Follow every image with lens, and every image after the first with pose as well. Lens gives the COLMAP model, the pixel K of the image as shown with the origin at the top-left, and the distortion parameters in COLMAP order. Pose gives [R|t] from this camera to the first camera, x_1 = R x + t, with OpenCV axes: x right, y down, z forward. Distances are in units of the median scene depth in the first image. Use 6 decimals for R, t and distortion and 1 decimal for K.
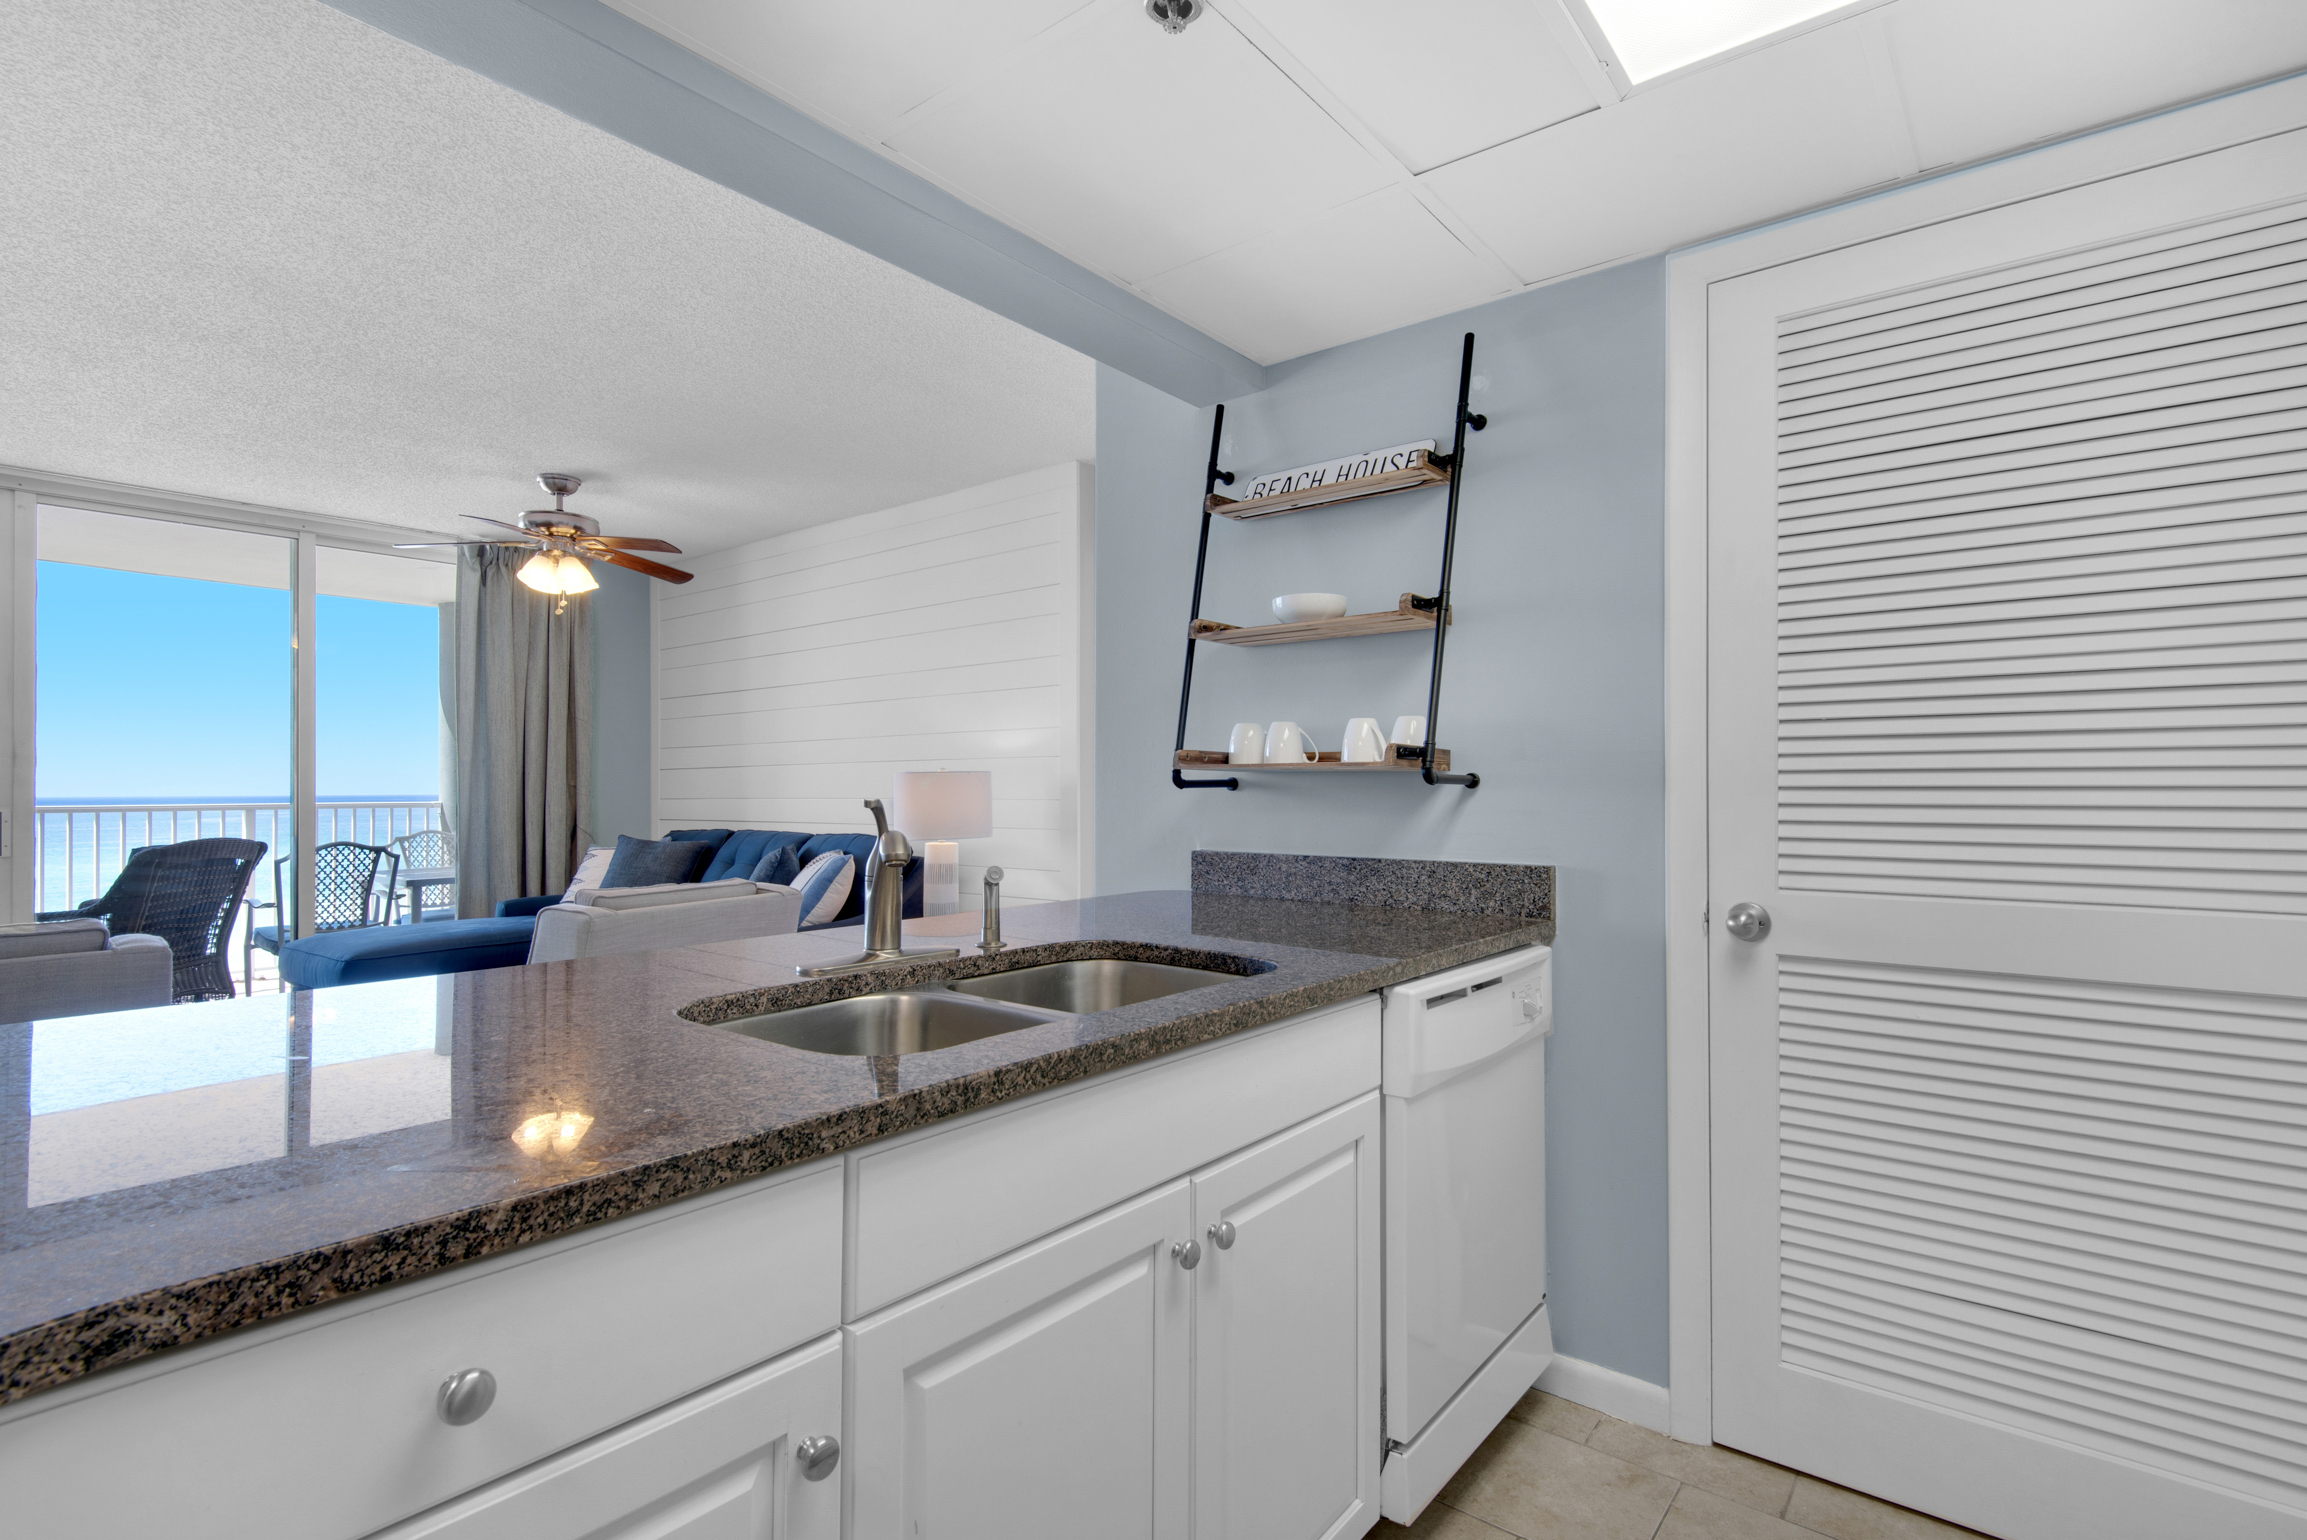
lens RADIAL K [[1083.3, 0, 1153.5], [0, 1083.3, 770.0], [0, 0, 1]] dist [0.002252, -0.000125]
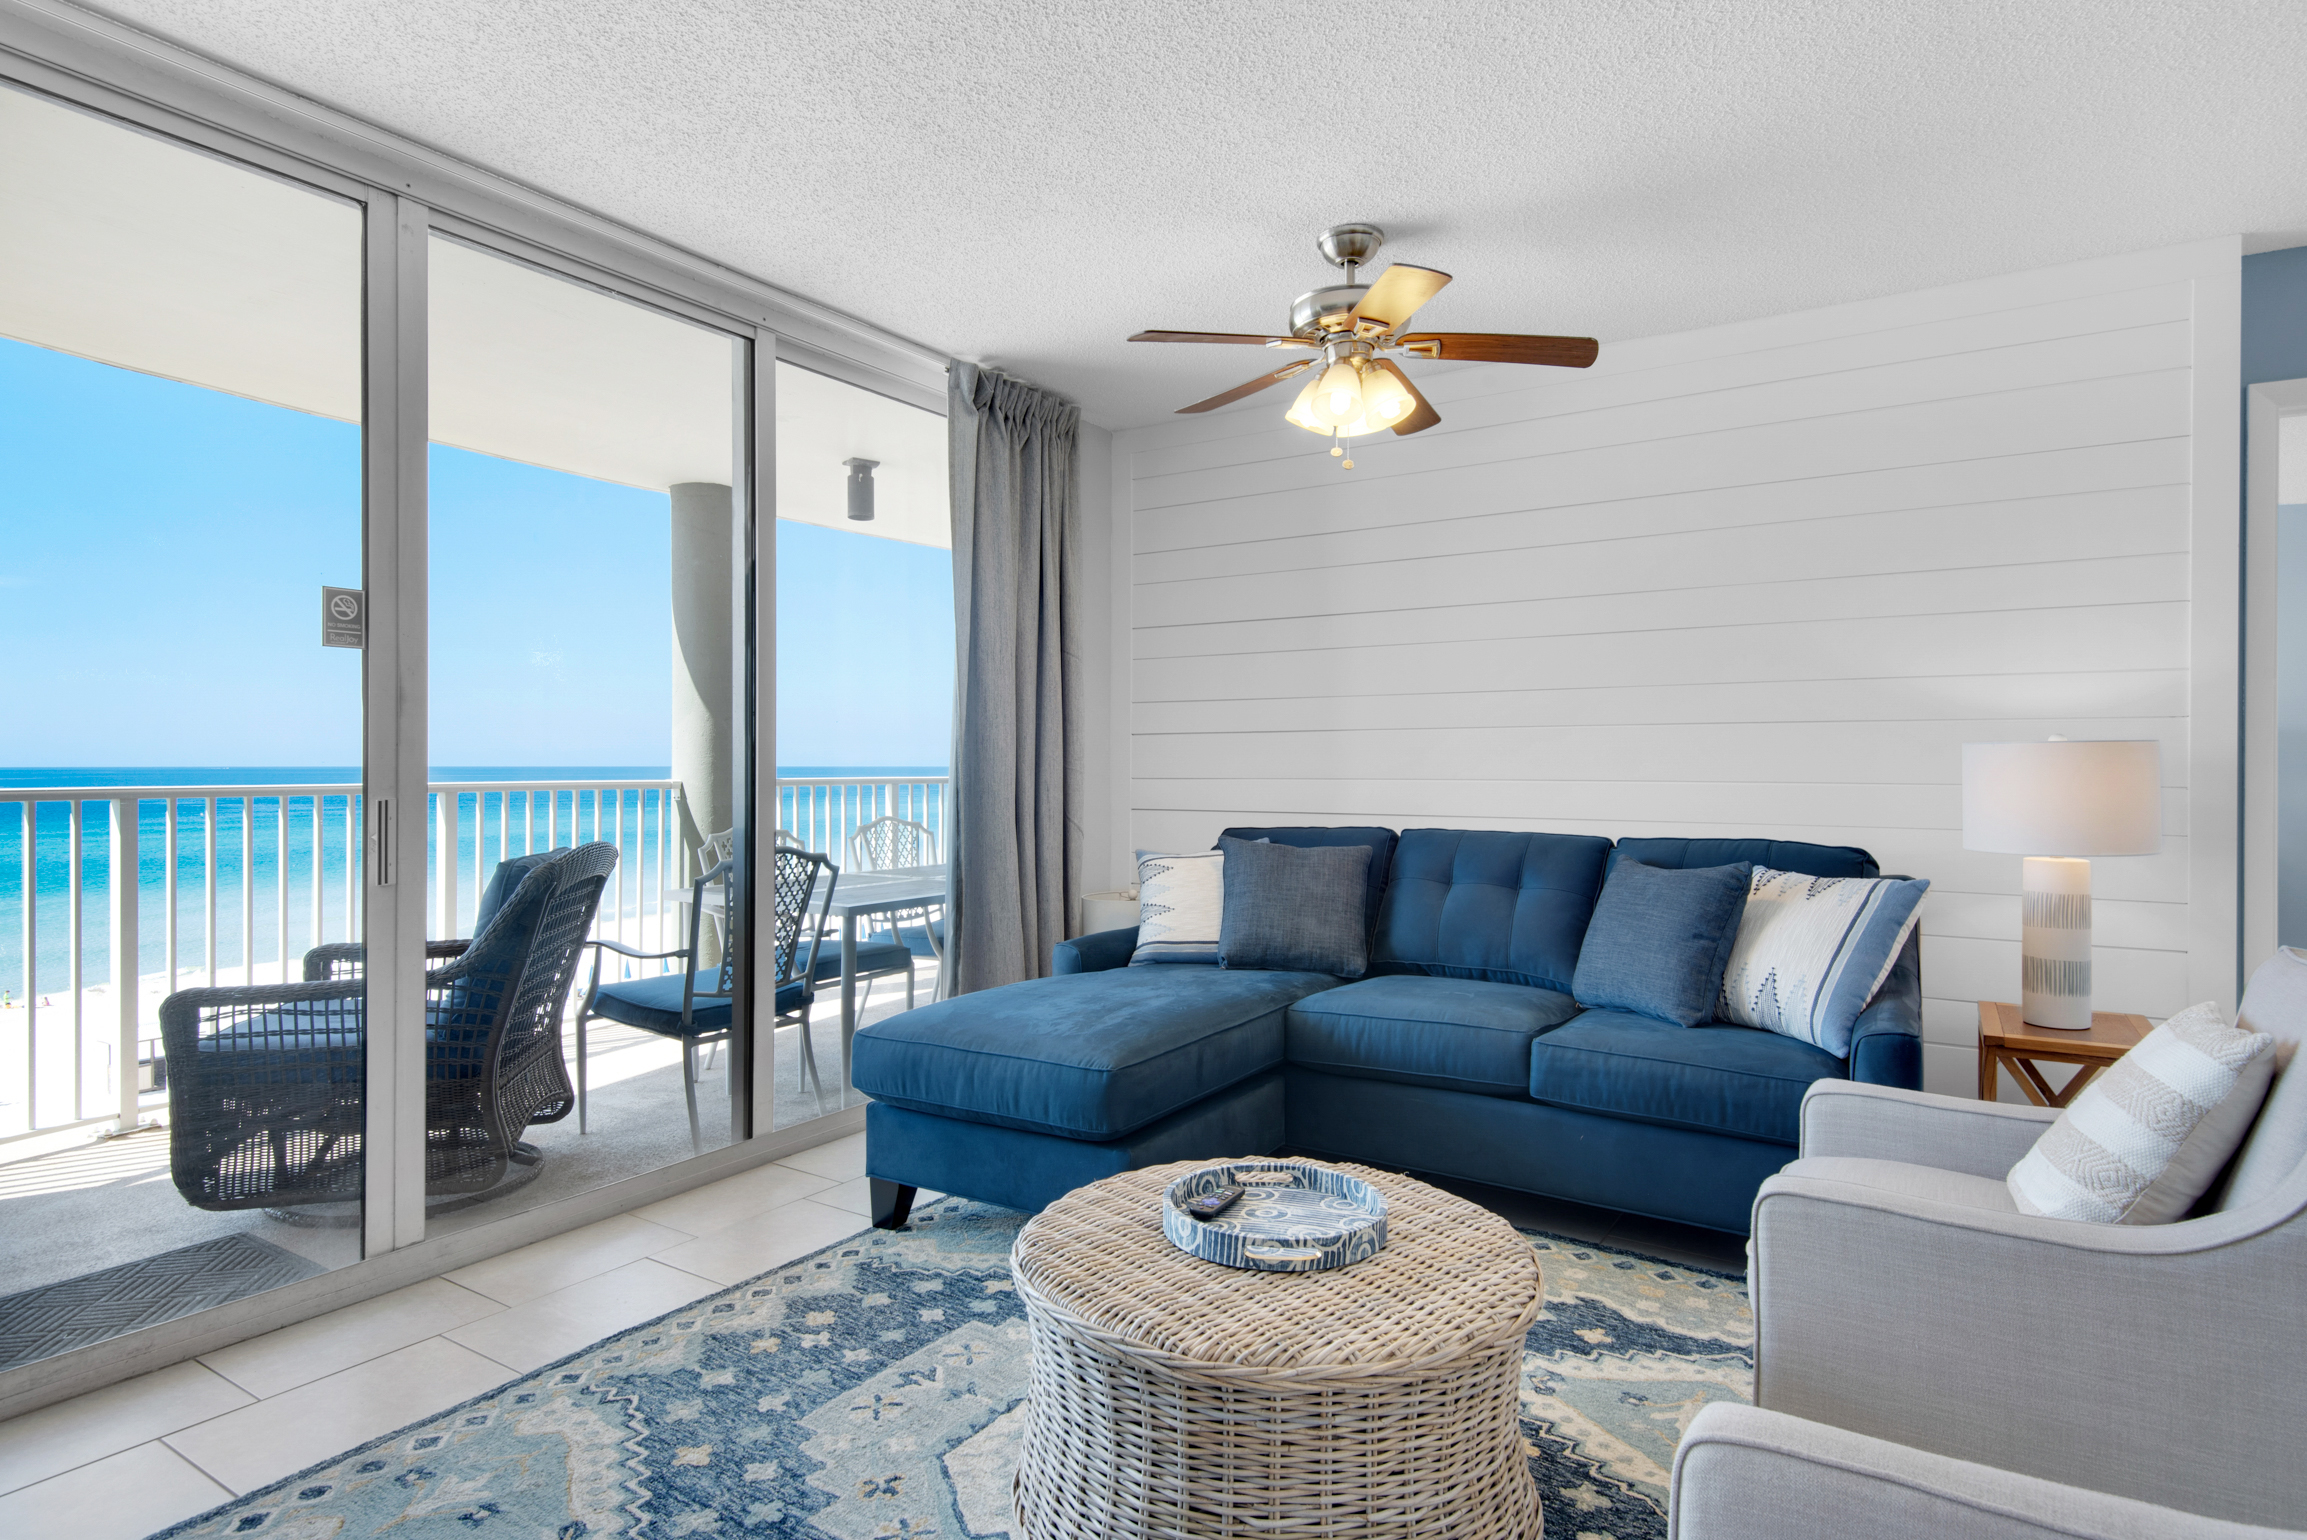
lens RADIAL K [[1233.7, 0, 1153.5], [0, 1233.7, 770.0], [0, 0, 1]] dist [0.015741, -0.000385]
pose [[0.994490, 0.004187, 0.104748, -0.605668], [-0.005990, 0.999839, 0.016901, 0.009570], [-0.104660, -0.017435, 0.994355, 0.279716]]
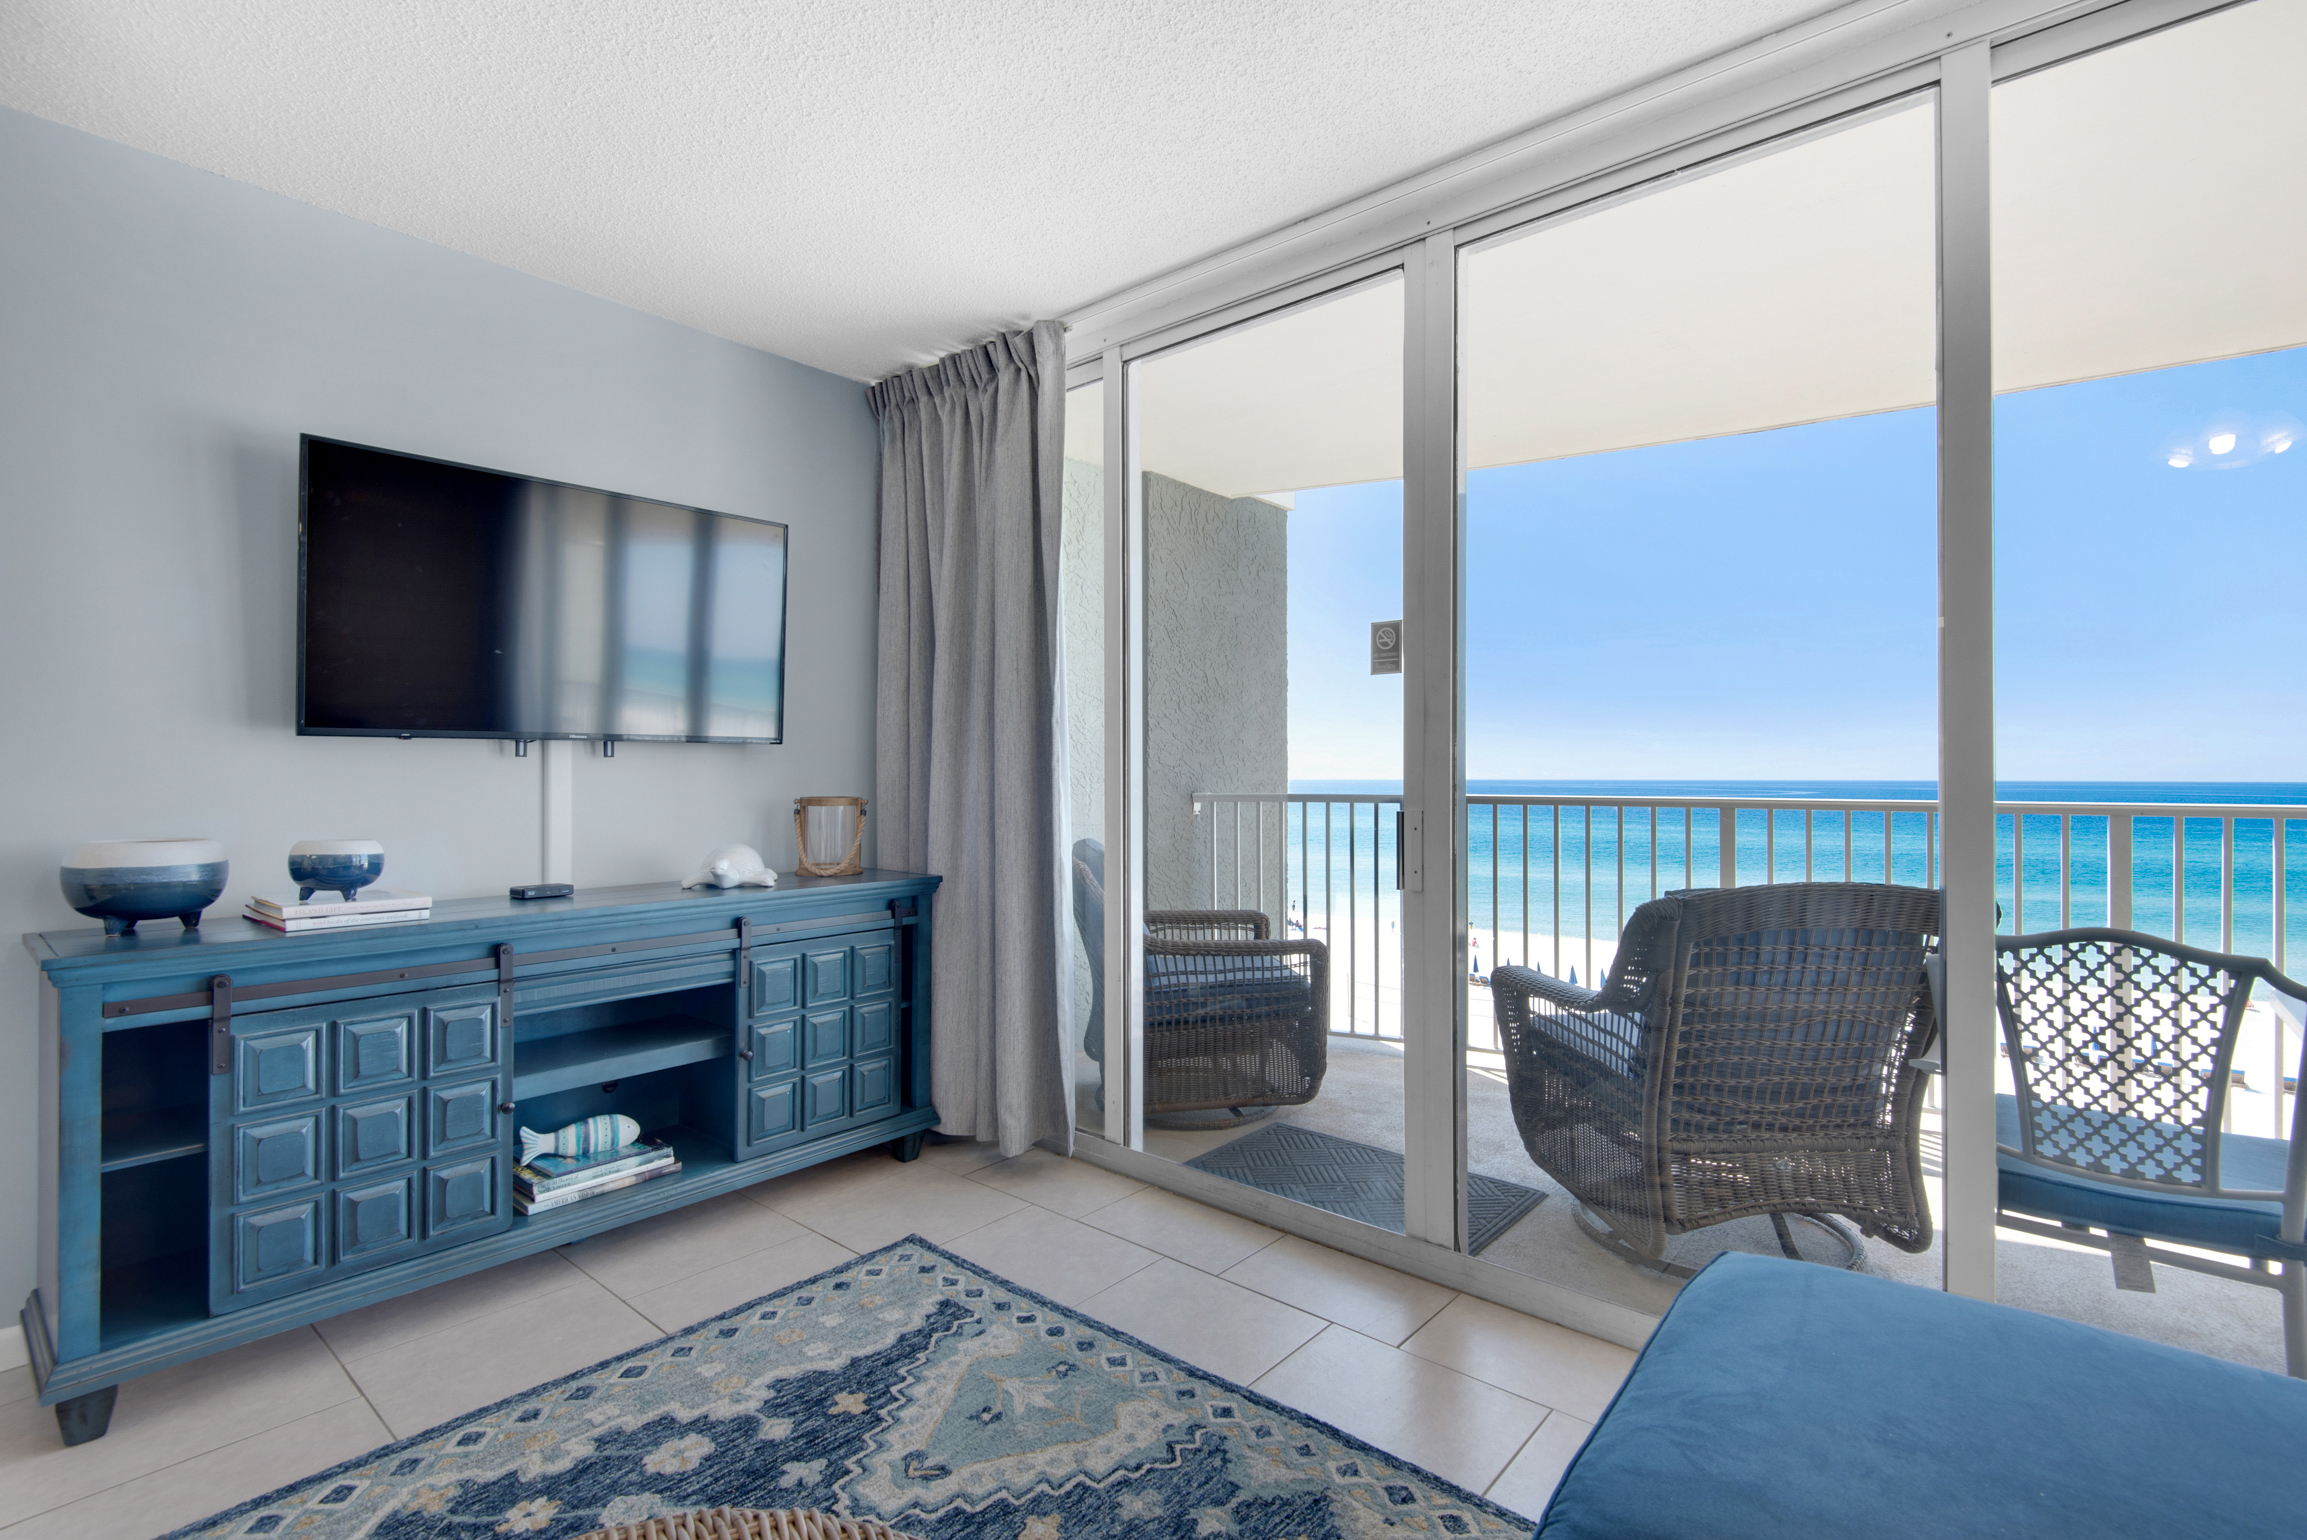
lens RADIAL K [[1053.3, 0, 1202.6], [0, 1053.3, 777.5], [0, 0, 1]] dist [0.001620, 0.000148]
pose [[-0.004899, 0.000381, -0.999988, -0.413000], [0.008886, 0.999960, 0.000337, 0.015770], [0.999949, -0.008885, -0.004902, 0.709840]]
